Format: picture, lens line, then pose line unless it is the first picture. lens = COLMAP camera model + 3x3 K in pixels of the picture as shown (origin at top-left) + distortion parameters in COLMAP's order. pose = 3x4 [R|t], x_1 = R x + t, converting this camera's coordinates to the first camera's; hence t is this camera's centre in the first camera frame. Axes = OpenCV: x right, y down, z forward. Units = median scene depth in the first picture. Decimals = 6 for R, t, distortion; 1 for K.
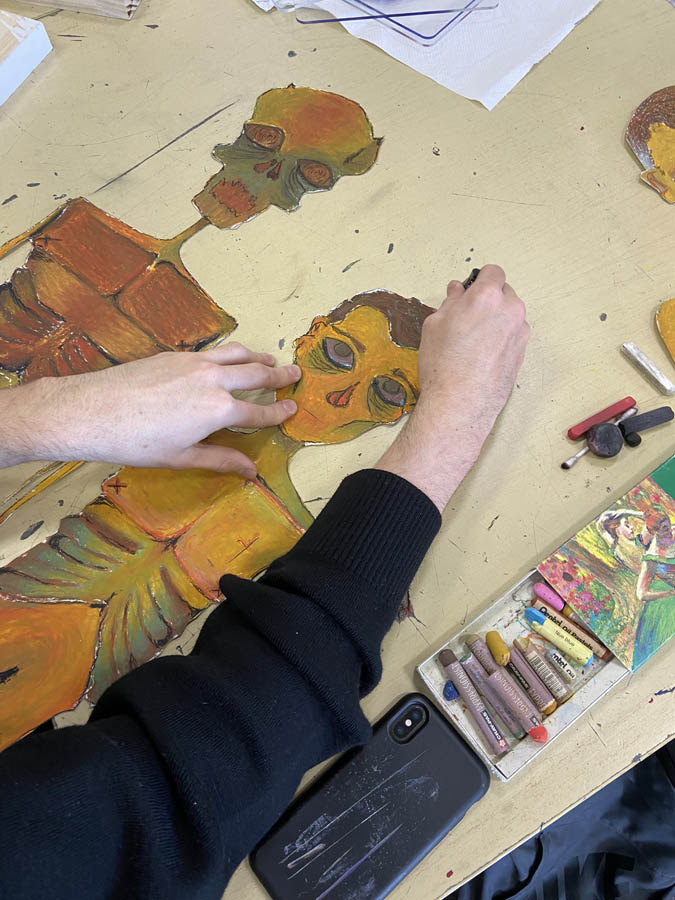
lens RADIAL K [[684.2, 0, 338.0], [0, 684.2, 446.4], [0, 0, 1]] dist [0.121423, -0.165425]
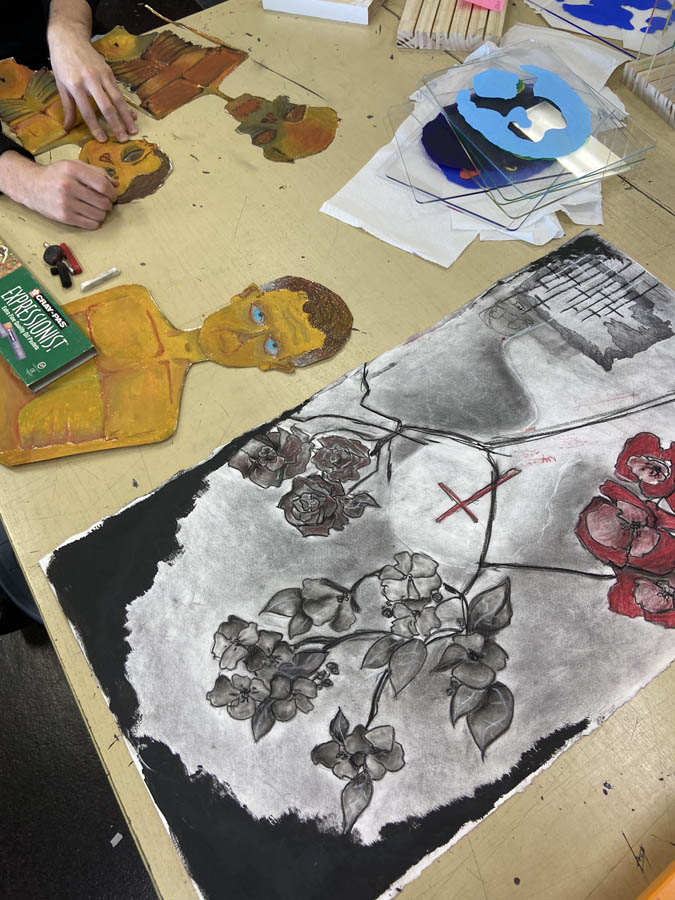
lens RADIAL K [[684.2, 0, 338.0], [0, 684.2, 446.4], [0, 0, 1]] dist [0.121423, -0.165425]
pose [[0.048917, 0.857347, -0.512409, 1.476949], [-0.892455, 0.267872, 0.362999, -0.983074], [0.448477, 0.439545, 0.778247, 0.154763]]
